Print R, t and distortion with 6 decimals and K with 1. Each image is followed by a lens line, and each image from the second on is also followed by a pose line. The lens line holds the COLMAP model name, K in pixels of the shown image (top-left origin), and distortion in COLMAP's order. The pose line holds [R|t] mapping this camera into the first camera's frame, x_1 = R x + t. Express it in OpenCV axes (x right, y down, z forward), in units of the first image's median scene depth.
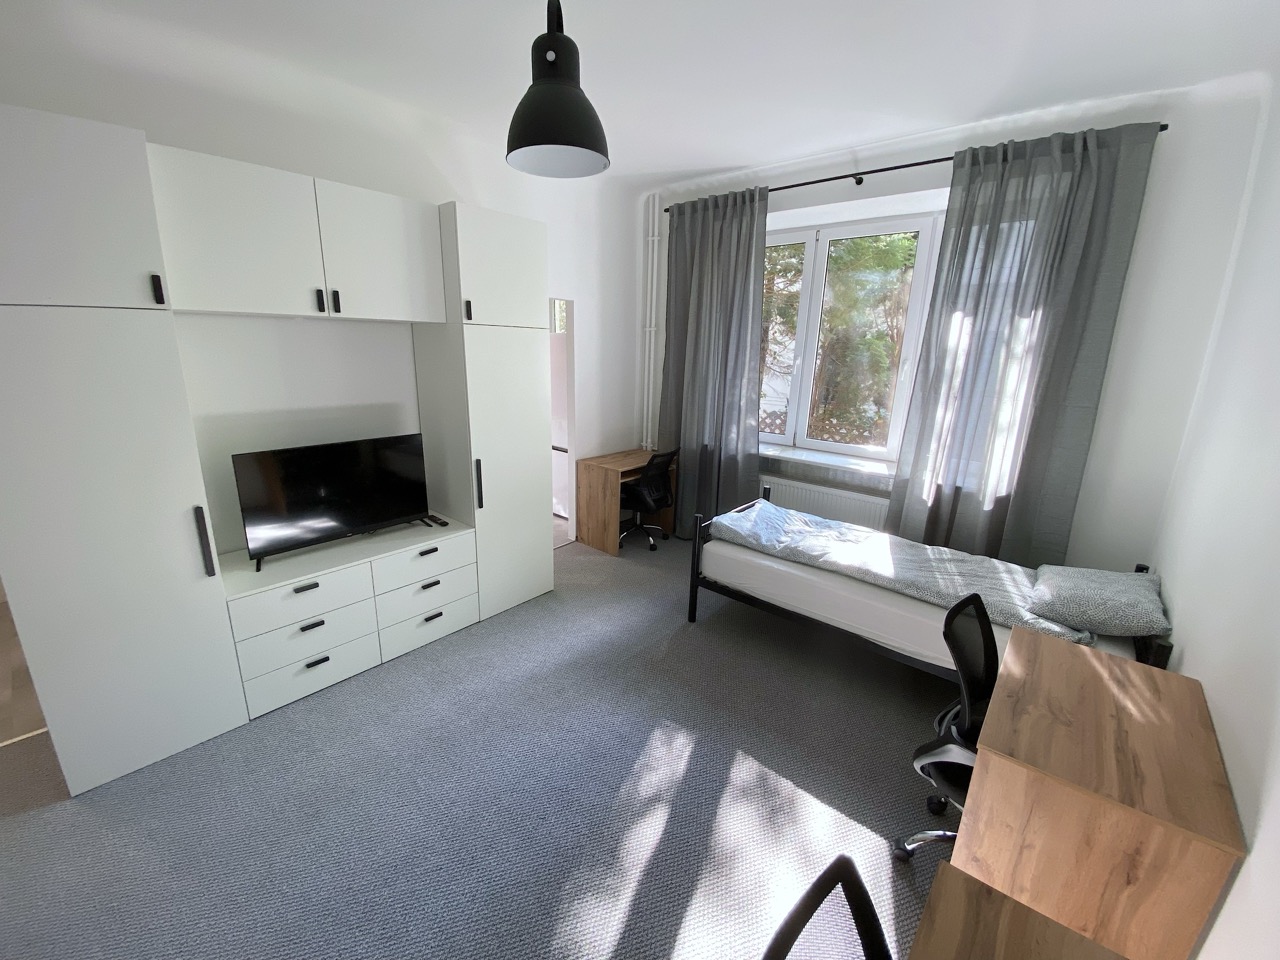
lens RADIAL K [[518.1, 0, 635.1], [0, 518.1, 482.5], [0, 0, 1]] dist [0.007327, -0.007945]
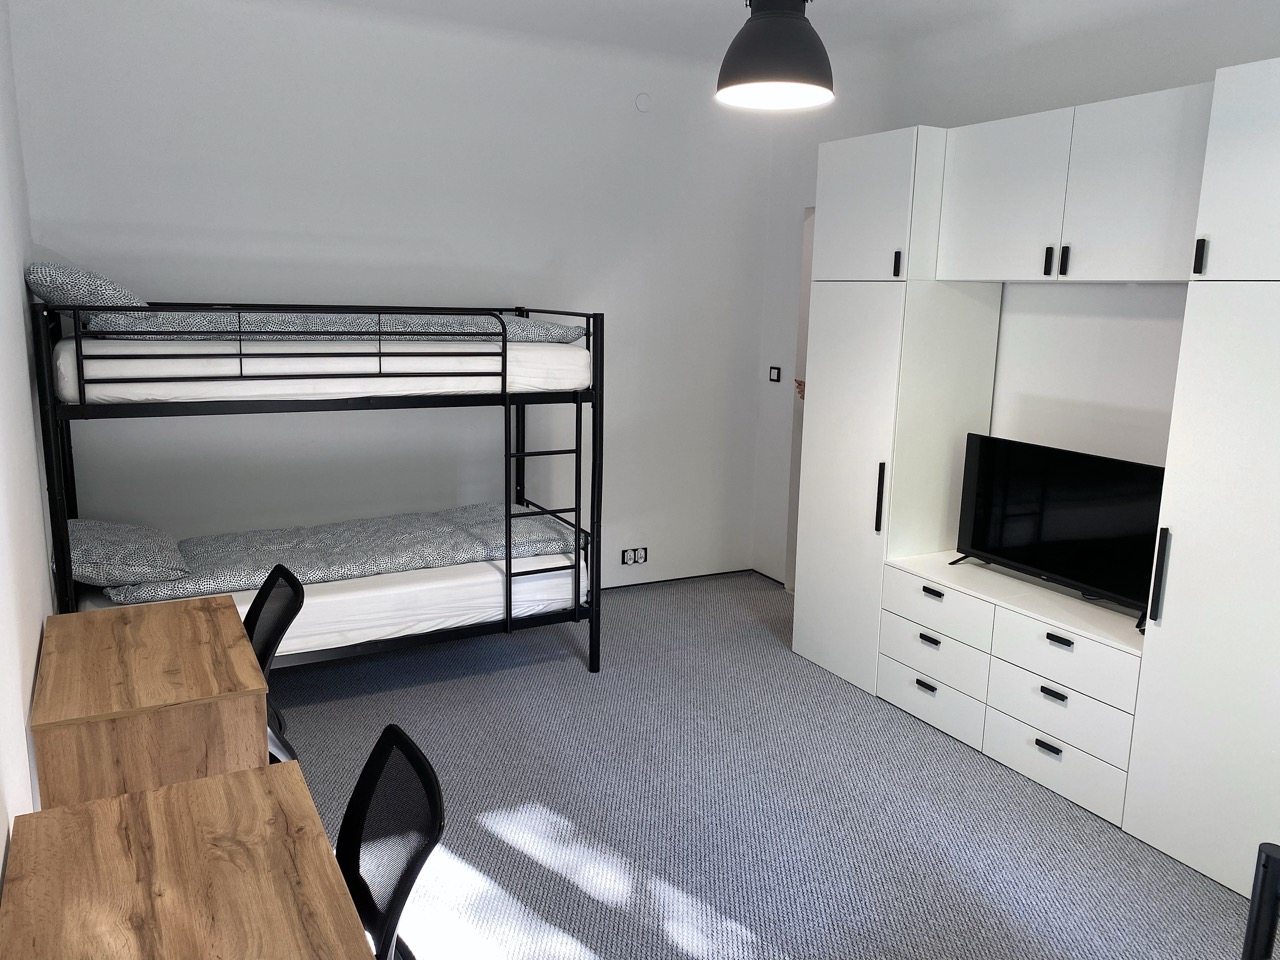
lens RADIAL K [[980.1, 0, 644.8], [0, 980.1, 470.7], [0, 0, 1]] dist [0.062595, -0.028781]
pose [[-0.356717, 0.132753, -0.924732, 0.832306], [-0.276630, 0.930451, 0.240285, -0.198565], [0.892316, 0.341522, -0.295184, 0.809185]]
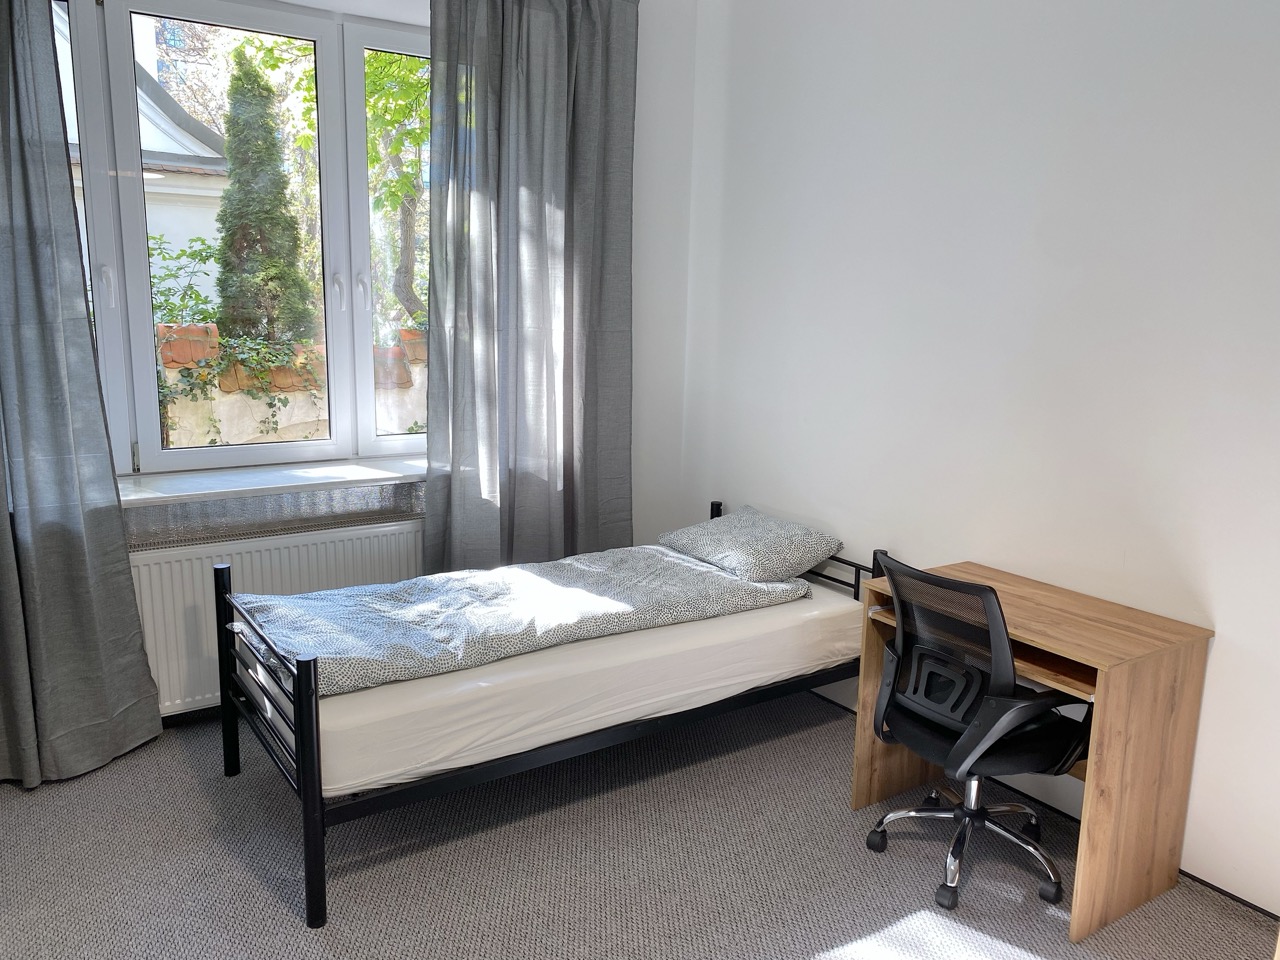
lens RADIAL K [[980.1, 0, 649.8], [0, 980.1, 475.8], [0, 0, 1]] dist [0.062595, -0.028781]
pose [[0.263664, -0.198058, 0.944063, -0.533586], [0.233893, 0.962615, 0.136626, -0.119711], [-0.935829, 0.184787, 0.300131, 0.530930]]
